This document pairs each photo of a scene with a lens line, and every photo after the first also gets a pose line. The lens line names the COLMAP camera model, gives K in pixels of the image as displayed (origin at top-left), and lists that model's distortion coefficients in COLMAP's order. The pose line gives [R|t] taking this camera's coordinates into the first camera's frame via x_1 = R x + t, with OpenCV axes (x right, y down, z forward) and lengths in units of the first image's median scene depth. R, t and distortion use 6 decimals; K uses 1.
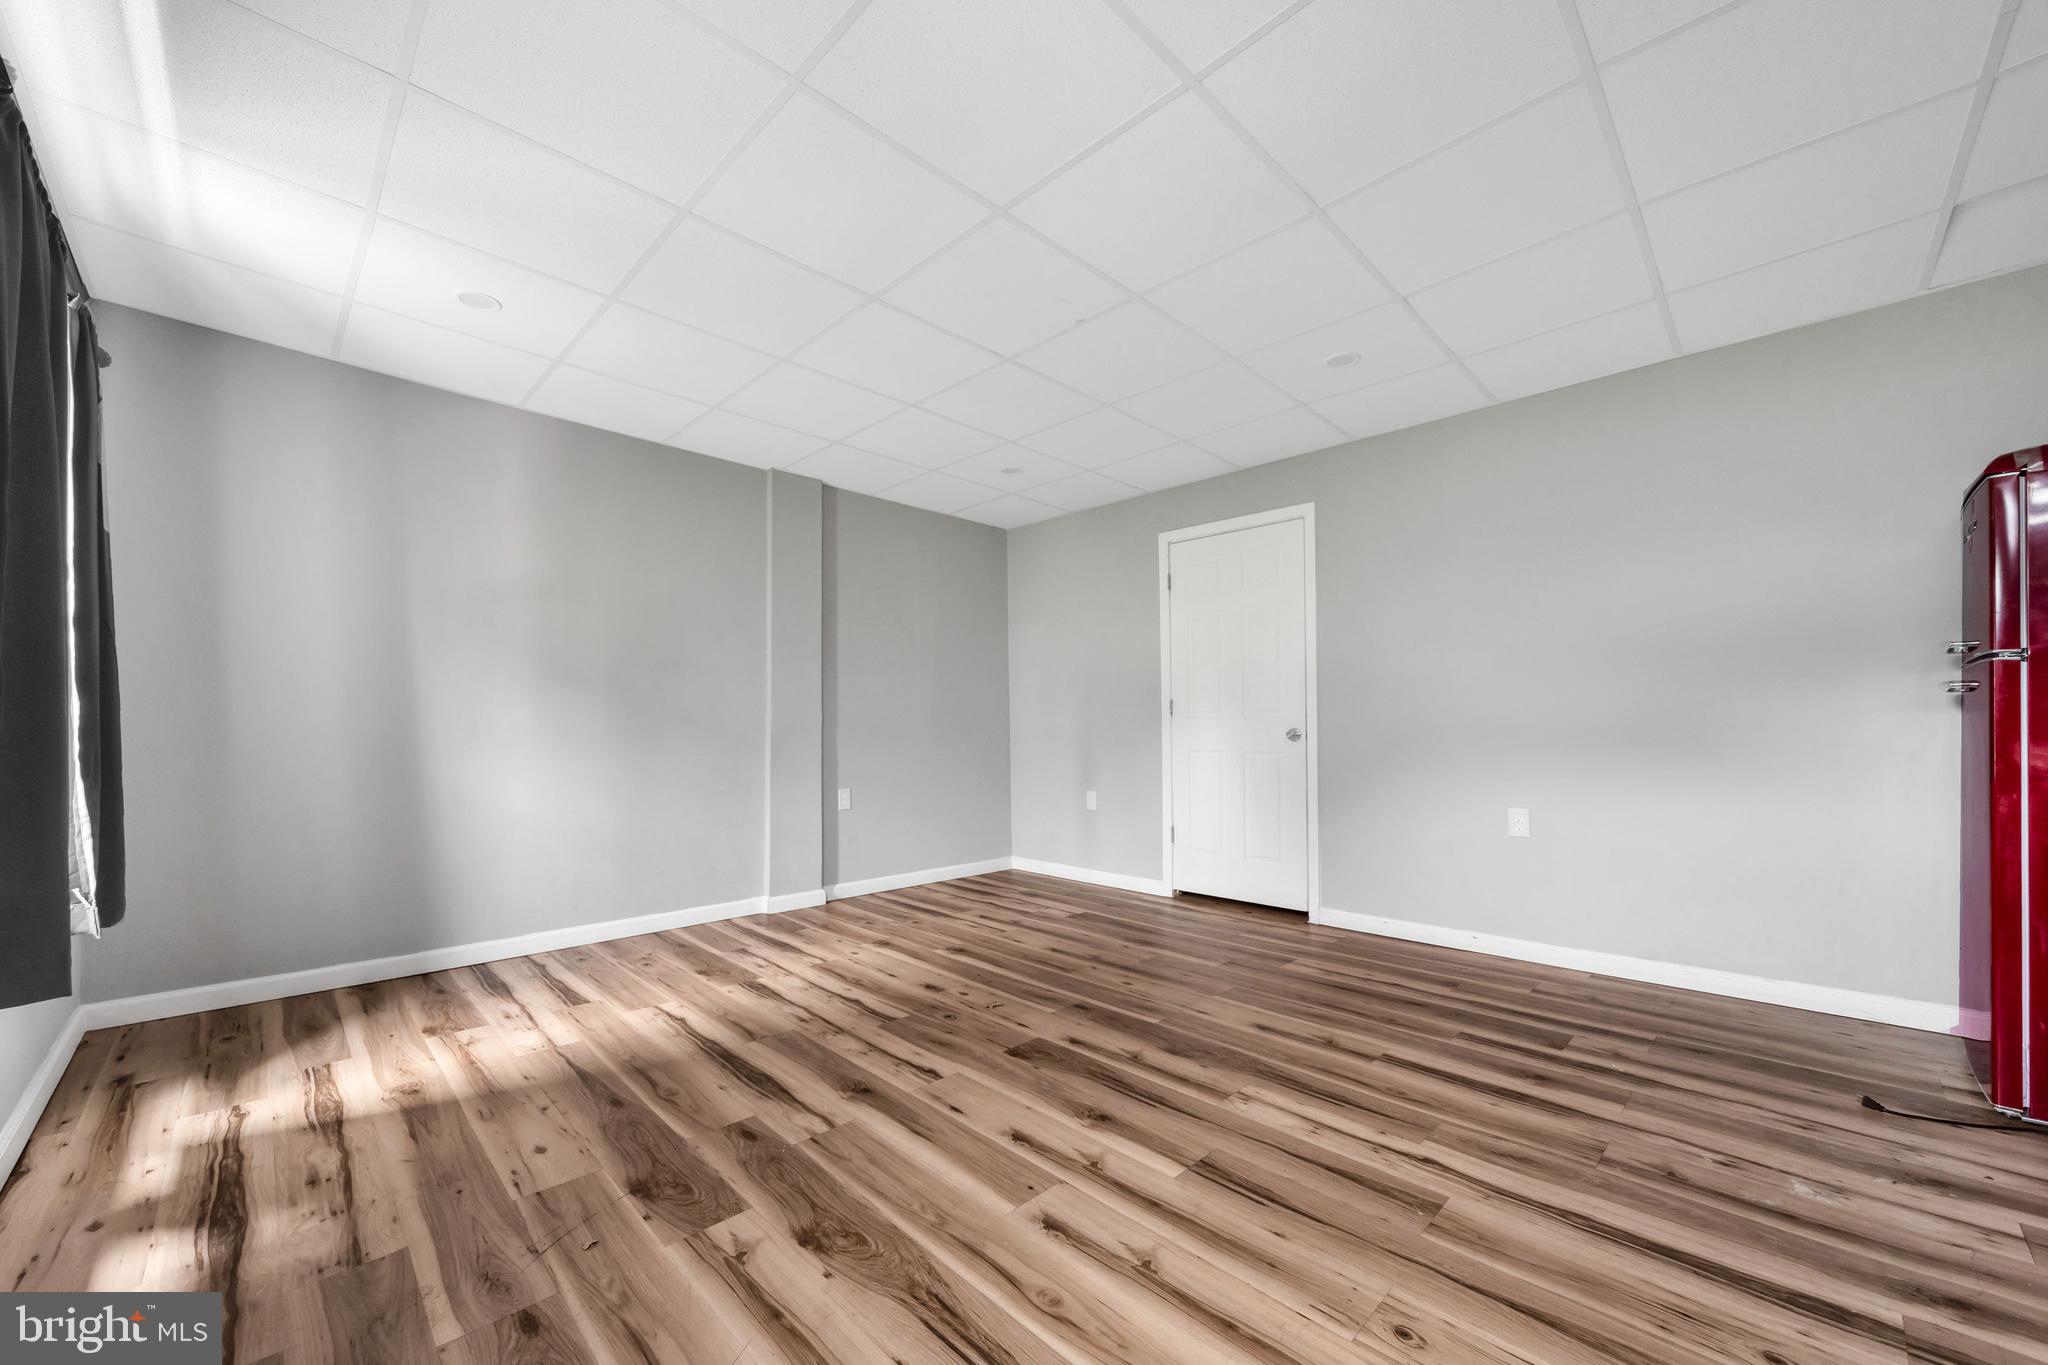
lens RADIAL K [[803.6, 0, 1025.0], [0, 803.6, 720.1], [0, 0, 1]] dist [0.001462, -0.000051]
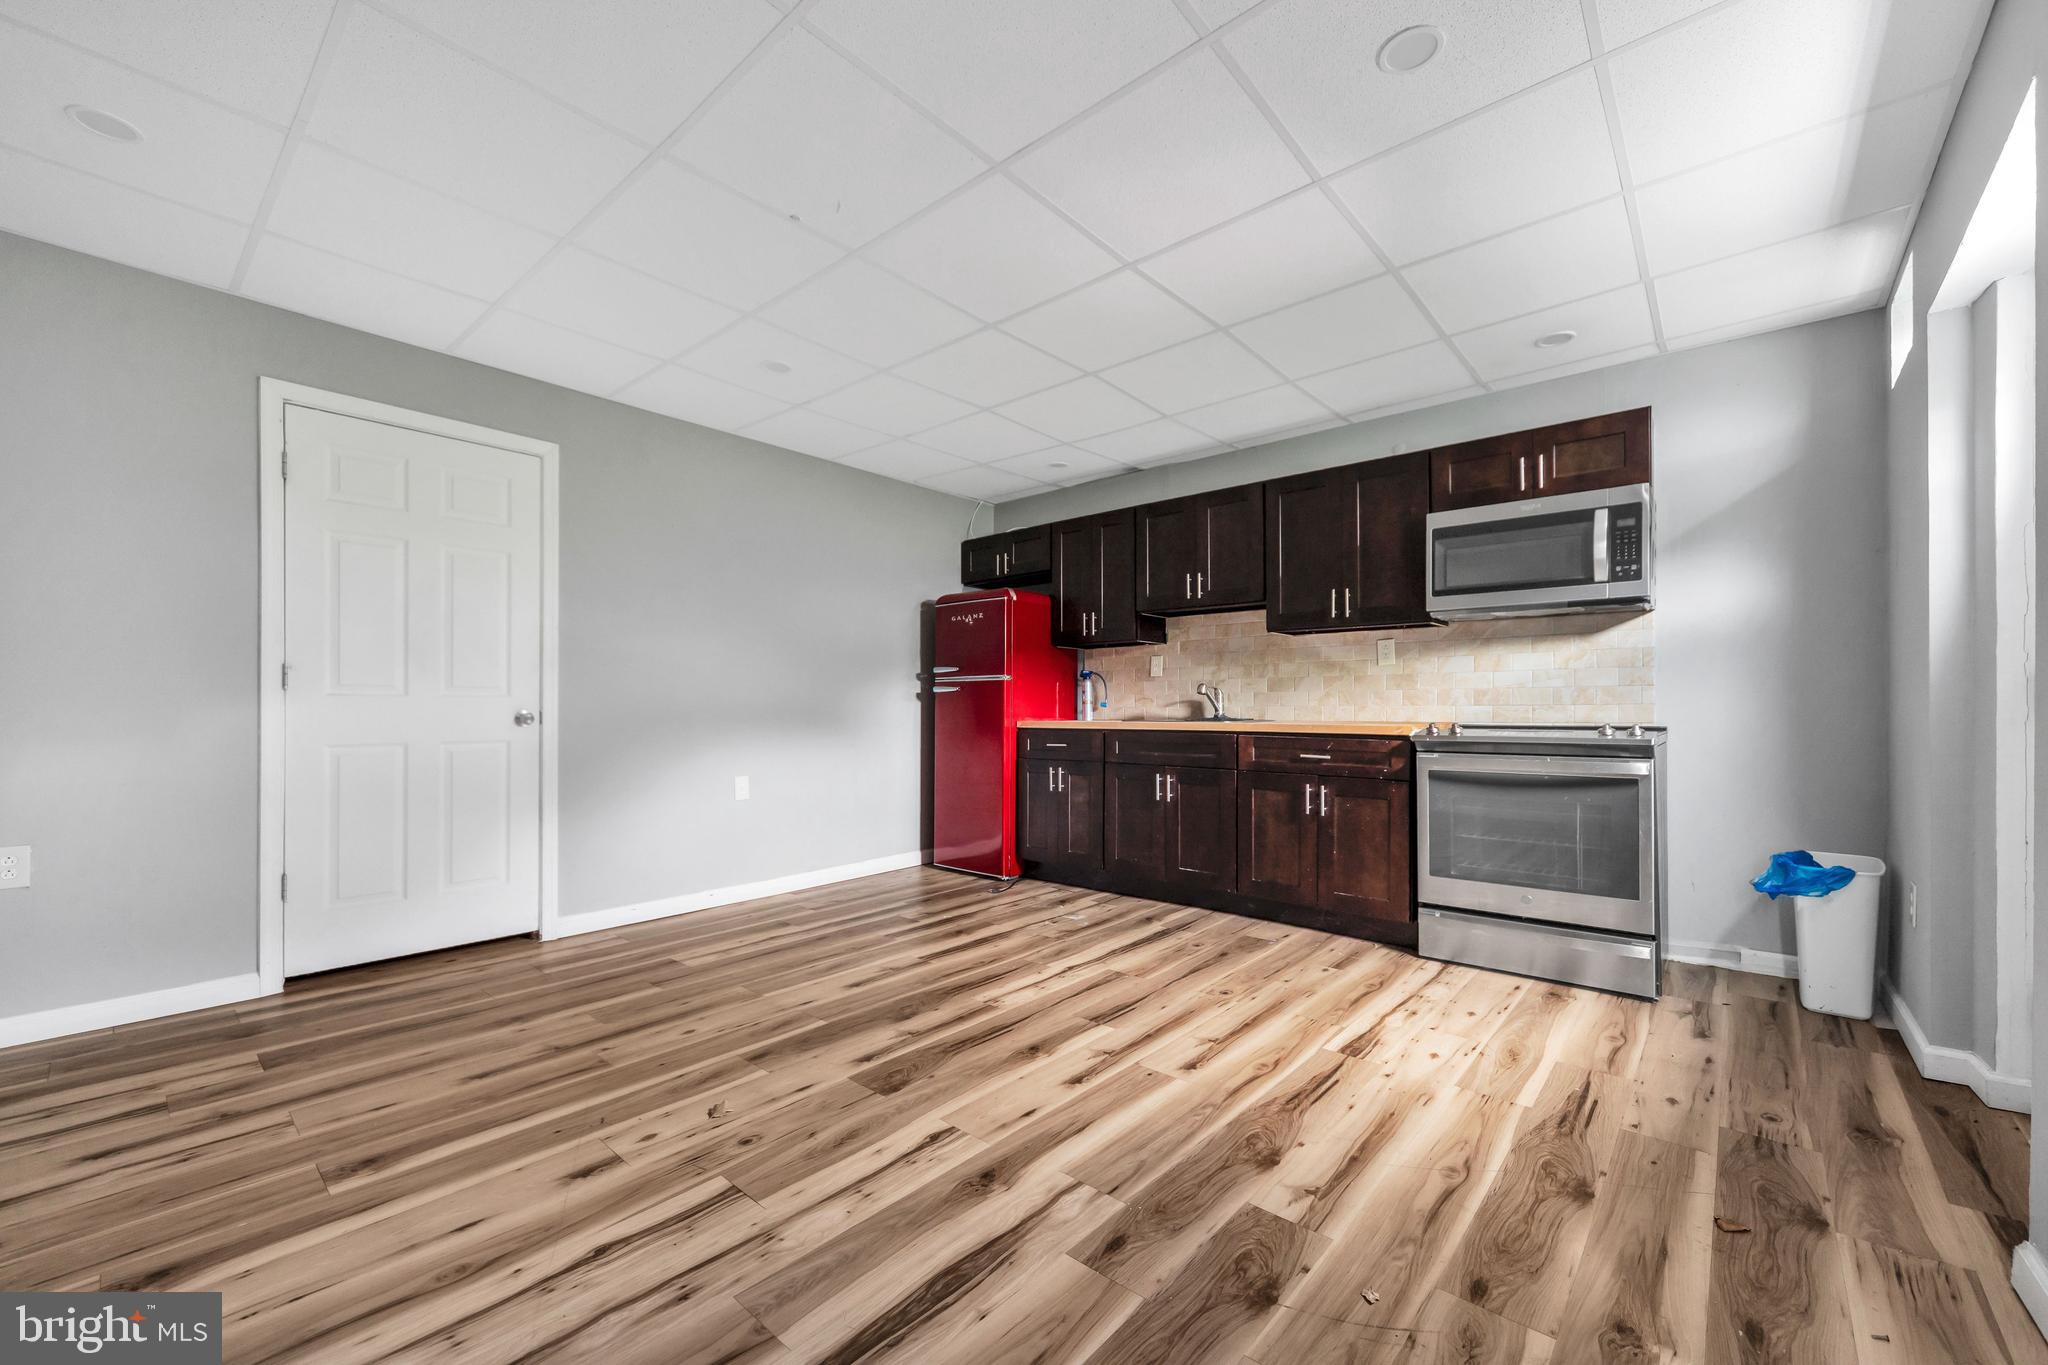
lens RADIAL K [[834.3, 0, 1024.2], [0, 834.3, 707.7], [0, 0, 1]] dist [0.000105, 0.000056]
pose [[-0.095079, 0.002332, 0.995467, -1.071820], [-0.008641, 0.999958, -0.003168, 0.011344], [-0.995432, -0.008903, -0.095055, 1.113025]]
